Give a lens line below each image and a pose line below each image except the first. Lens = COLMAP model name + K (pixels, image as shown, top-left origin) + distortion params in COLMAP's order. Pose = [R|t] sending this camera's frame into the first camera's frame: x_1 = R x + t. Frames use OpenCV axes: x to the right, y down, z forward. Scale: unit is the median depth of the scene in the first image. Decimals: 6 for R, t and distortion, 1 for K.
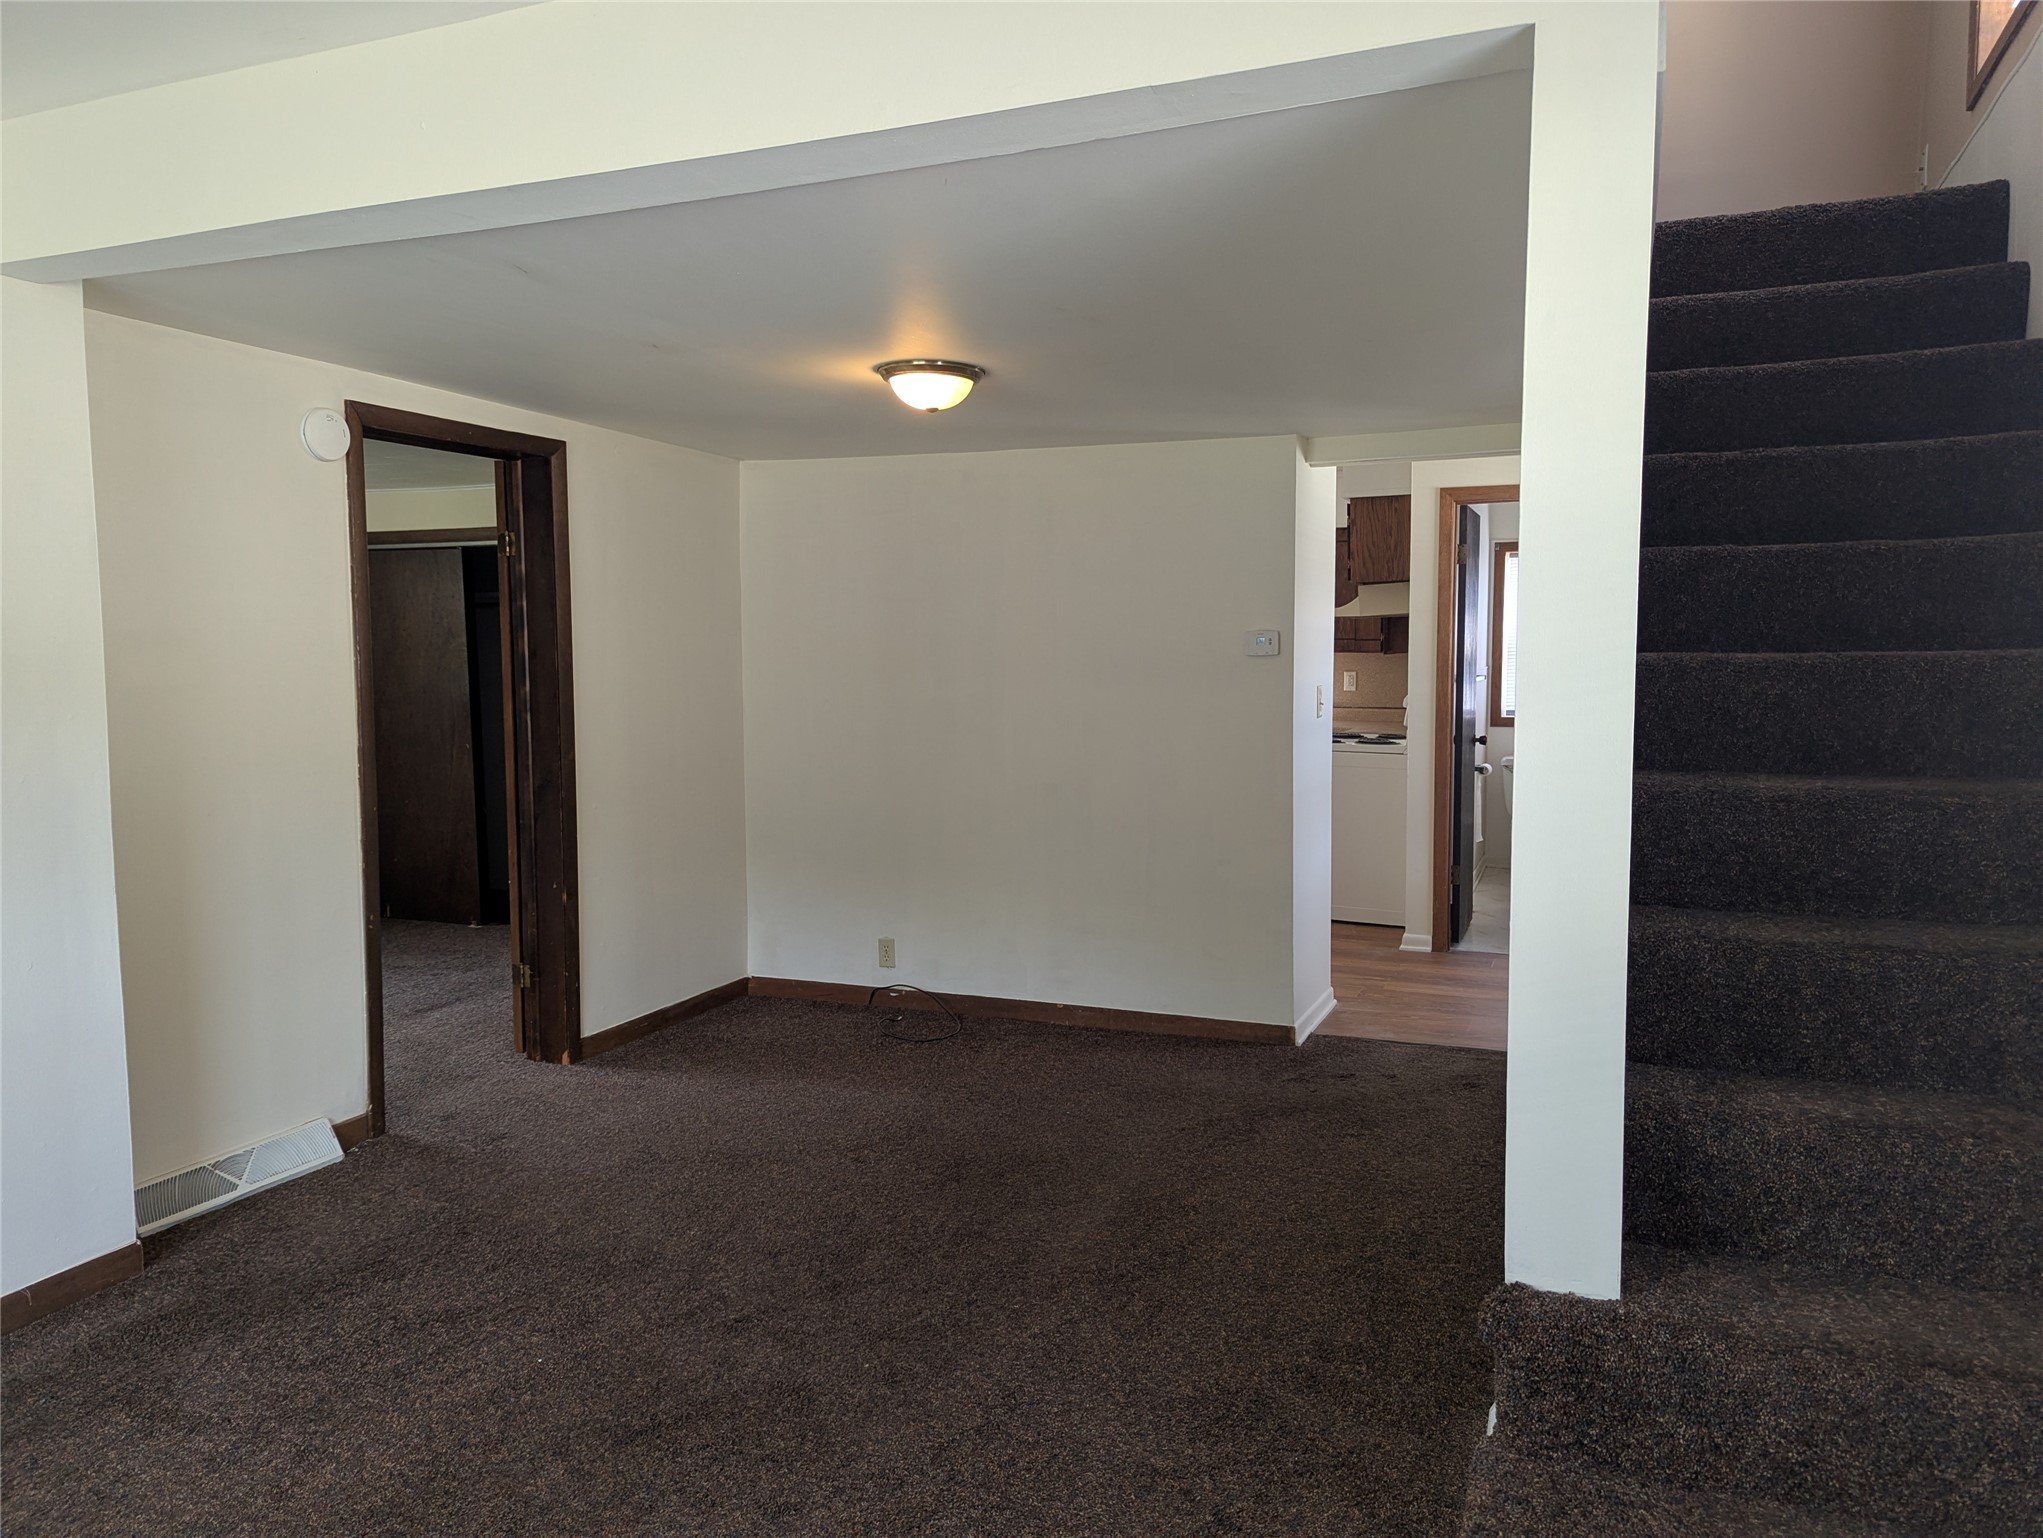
lens RADIAL K [[1447.7, 0, 1022.0], [0, 1447.7, 761.0], [0, 0, 1]] dist [0.067295, -0.063339]
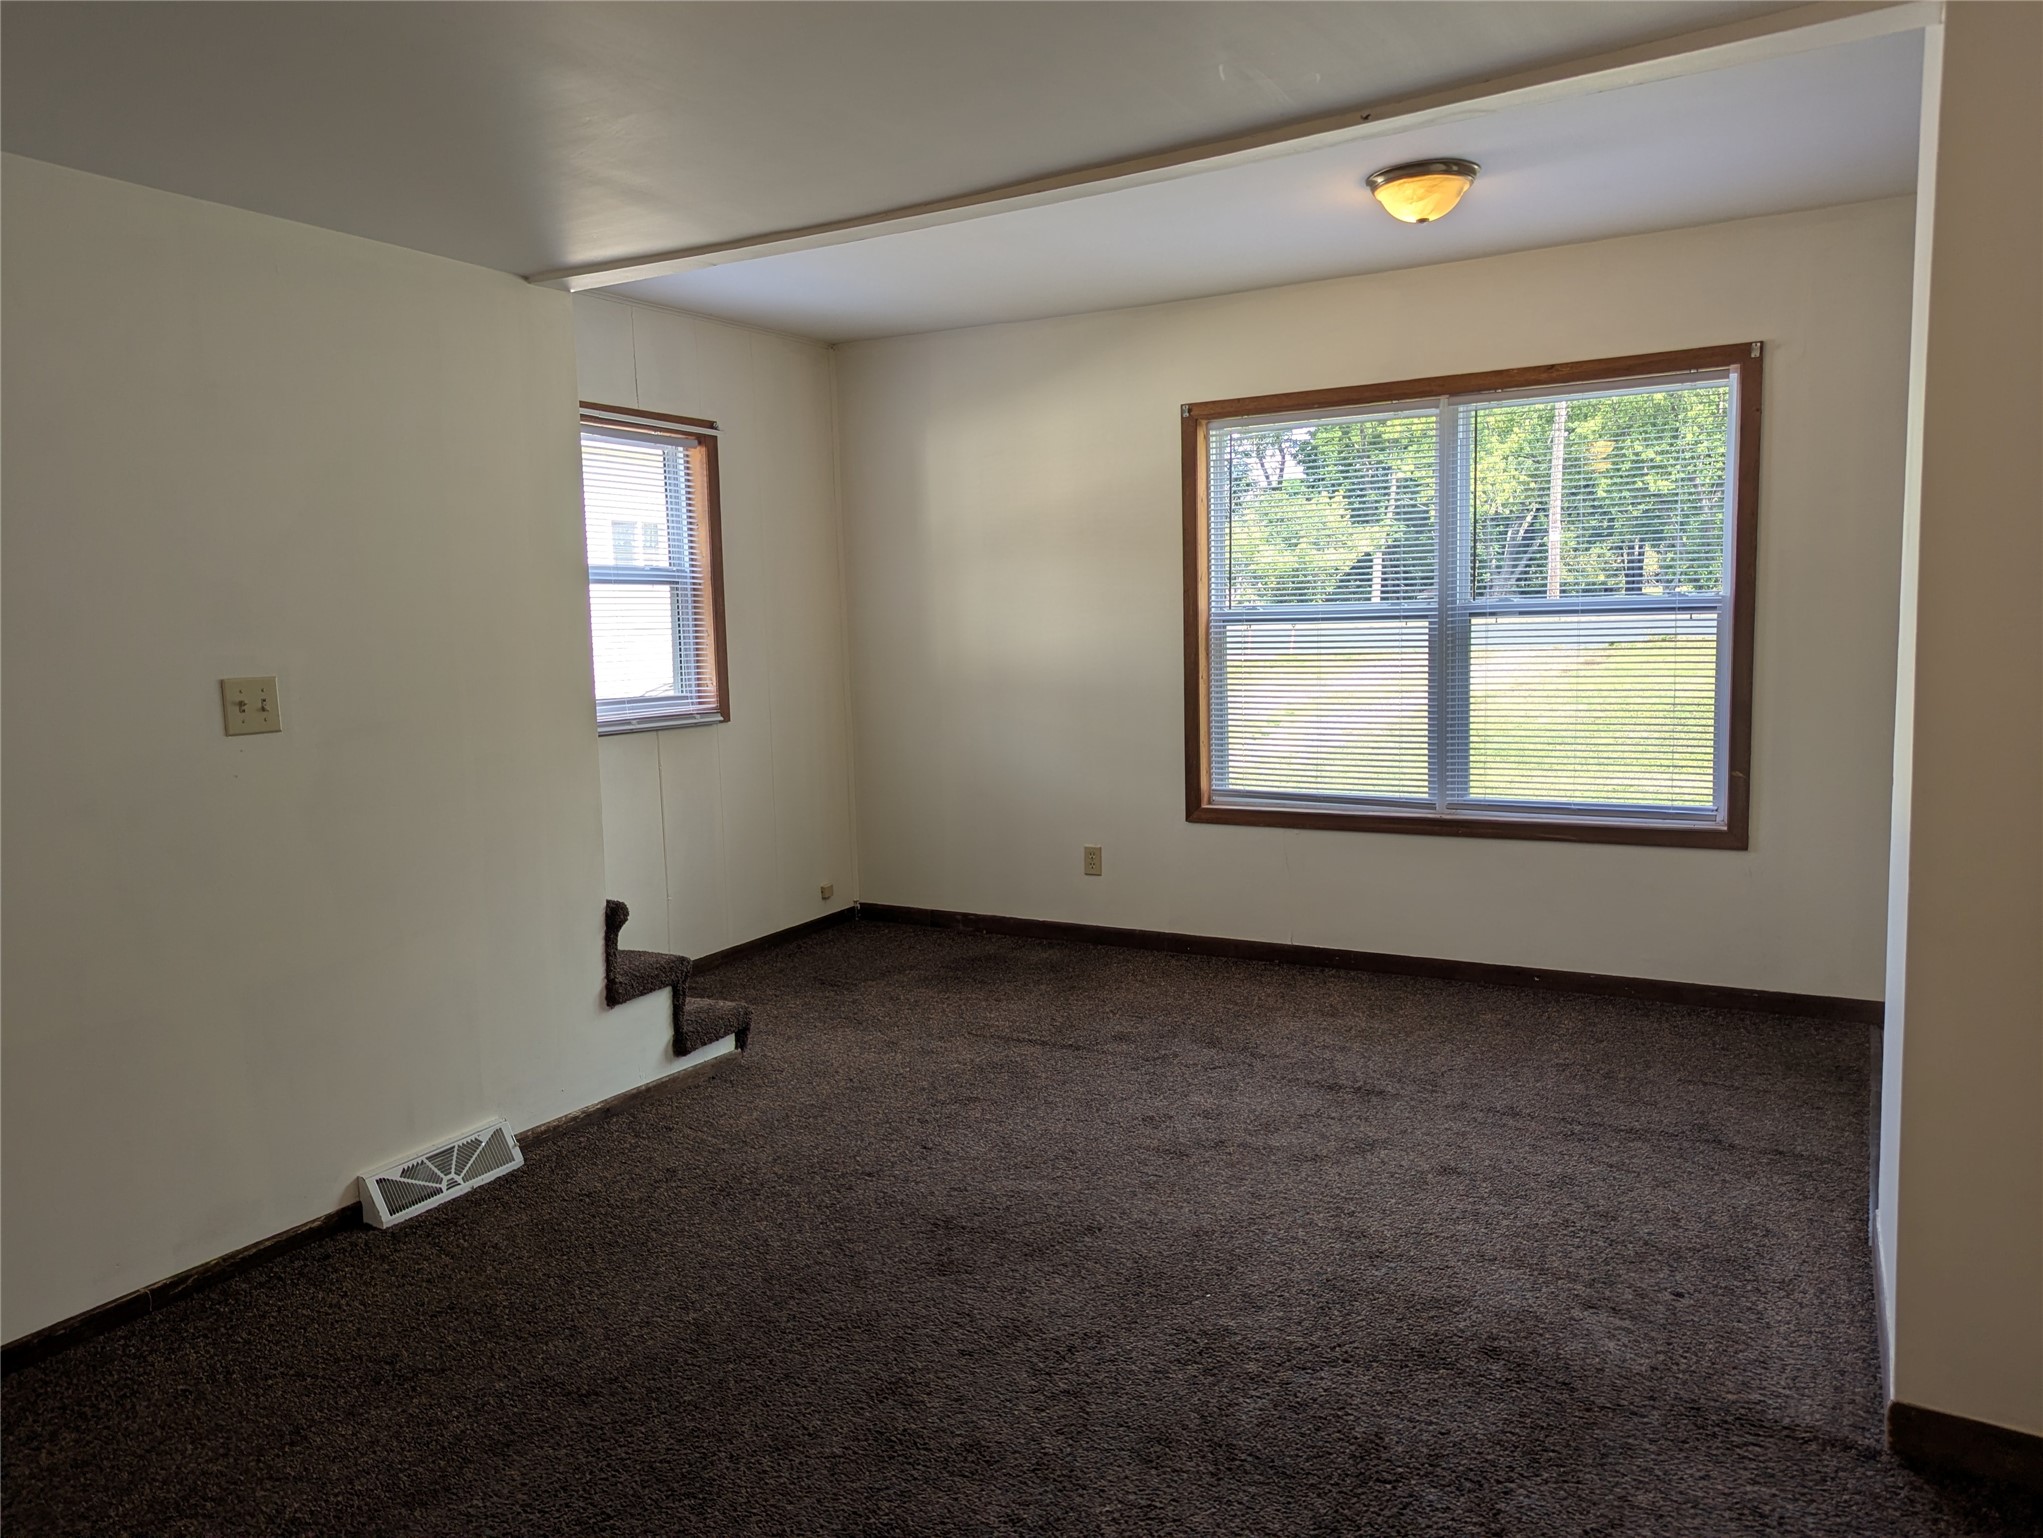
lens RADIAL K [[1447.7, 0, 1022.0], [0, 1447.7, 761.0], [0, 0, 1]] dist [0.067295, -0.063339]
pose [[-0.991735, 0.013738, 0.127568, -0.250175], [0.036062, 0.984018, 0.174382, -0.084377], [-0.123134, 0.177541, -0.976380, 1.419078]]
